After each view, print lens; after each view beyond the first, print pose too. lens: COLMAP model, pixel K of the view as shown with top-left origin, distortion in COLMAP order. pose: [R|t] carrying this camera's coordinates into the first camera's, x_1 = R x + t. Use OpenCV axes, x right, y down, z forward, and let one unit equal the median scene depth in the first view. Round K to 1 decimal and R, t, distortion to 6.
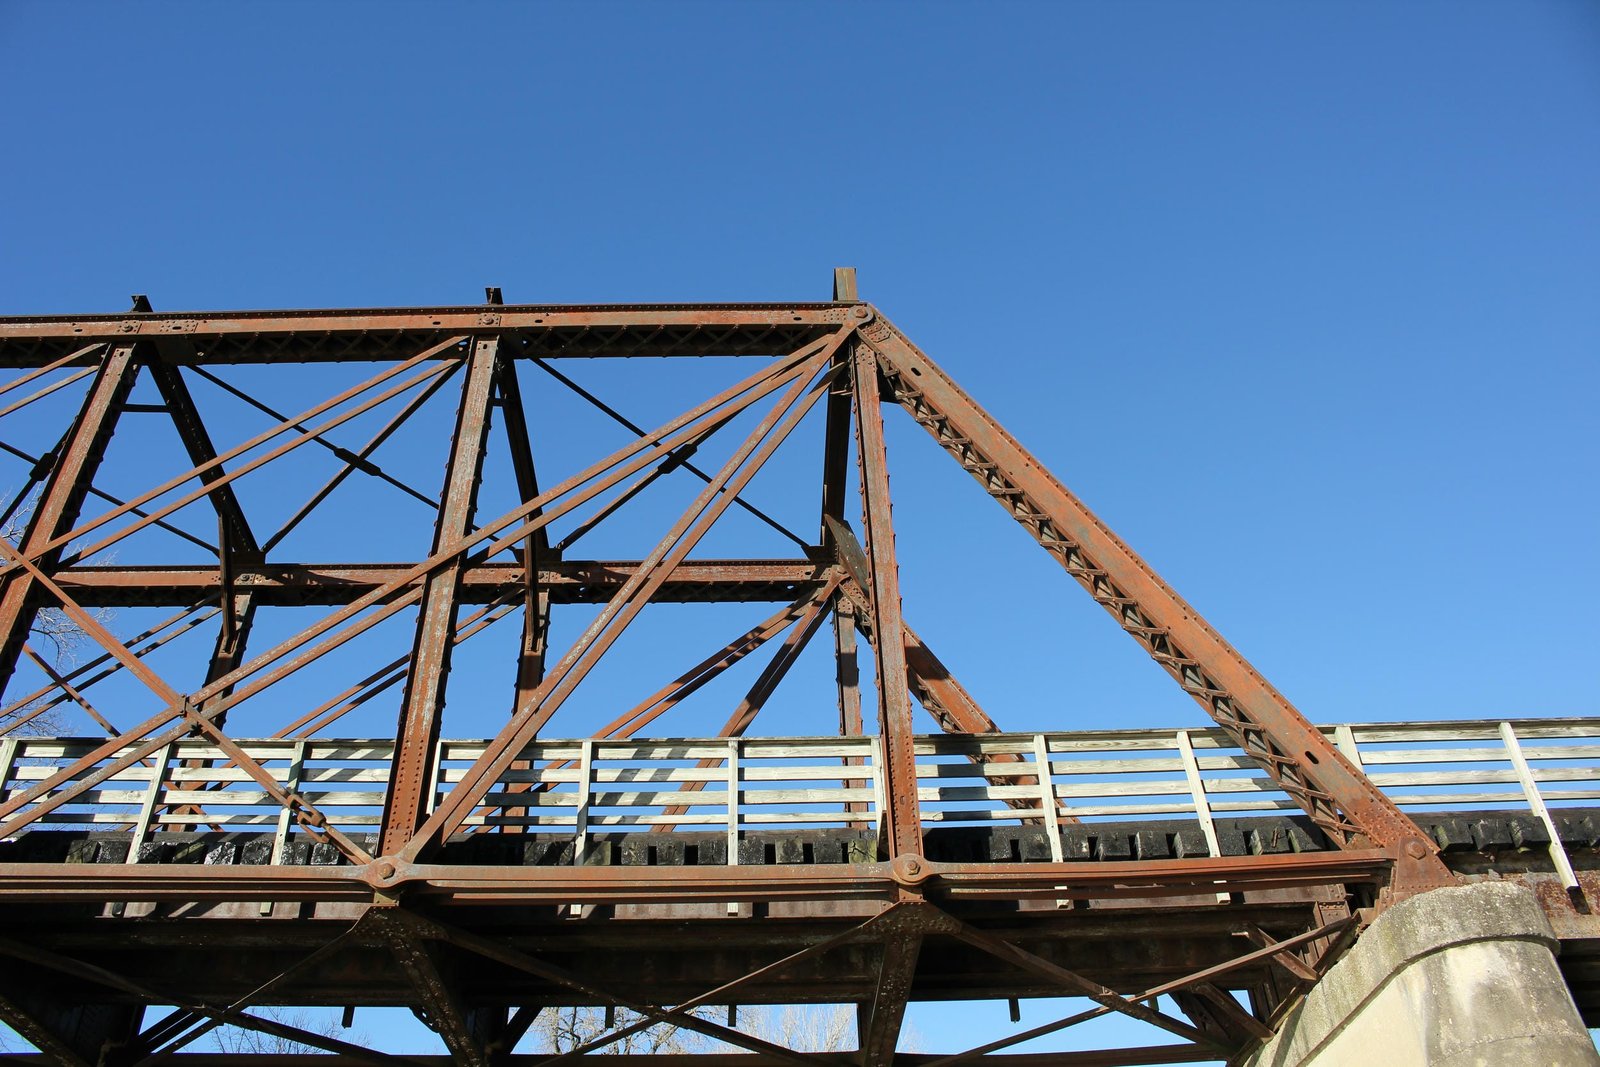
lens RADIAL K [[1321.8, 0, 775.5], [0, 1321.8, 538.8], [0, 0, 1]] dist [-0.160715, 0.126366]
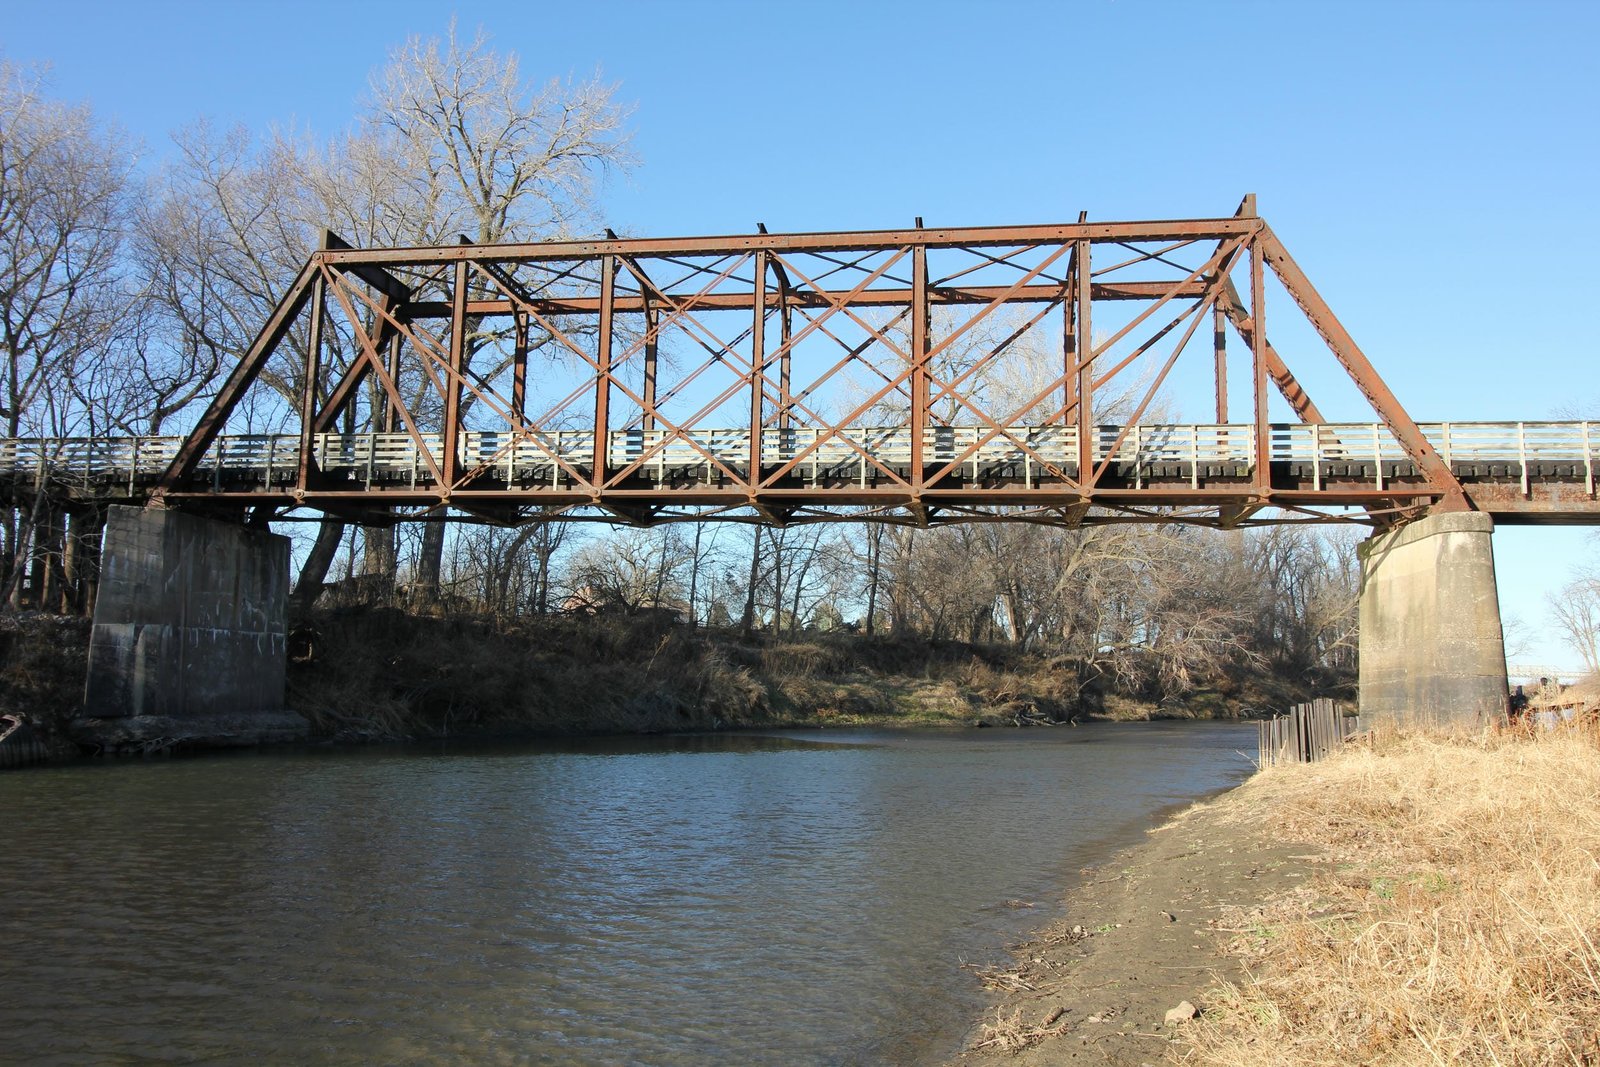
lens RADIAL K [[1155.4, 0, 799.4], [0, 1155.4, 526.1], [0, 0, 1]] dist [0.001425, -0.001104]
pose [[0.985625, 0.022464, -0.167445, -0.444623], [0.069385, 0.849852, 0.522433, -1.002608], [0.154039, -0.526542, 0.836077, -1.256107]]
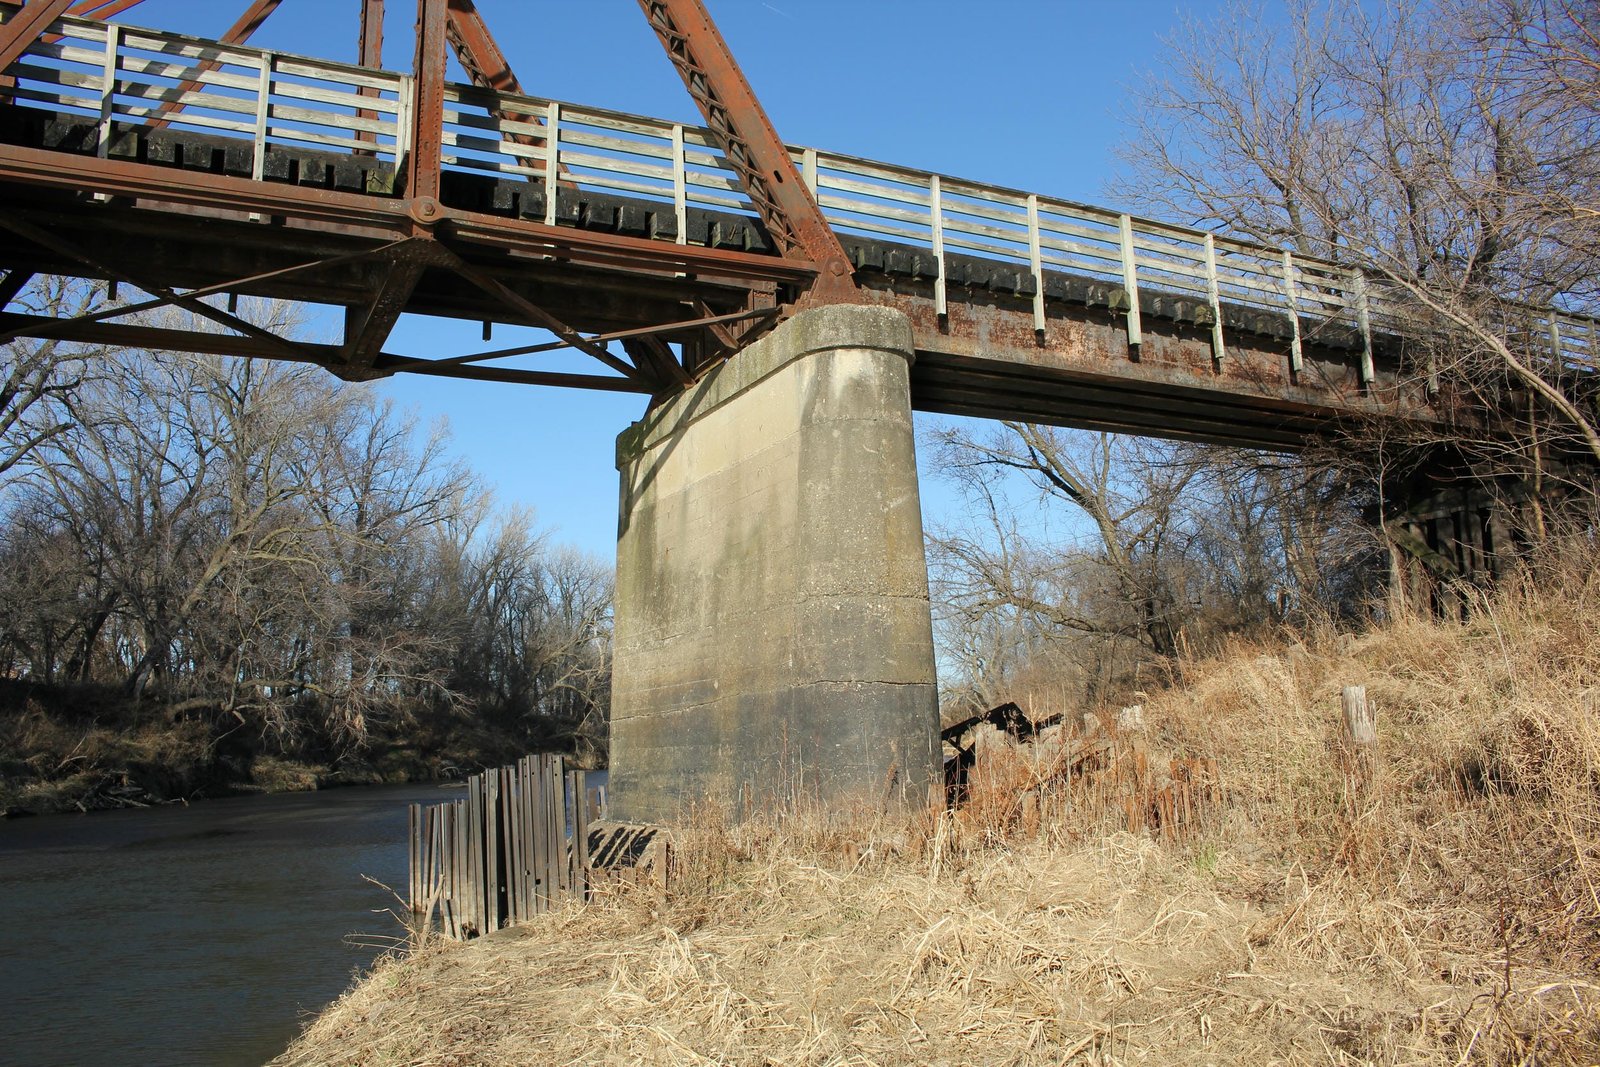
lens RADIAL K [[1321.8, 0, 775.5], [0, 1321.8, 538.8], [0, 0, 1]] dist [-0.160715, 0.126366]
pose [[0.907350, 0.068851, 0.414700, -0.060690], [-0.268470, 0.854020, 0.445615, -0.077000], [-0.323481, -0.515663, 0.793380, -0.125936]]
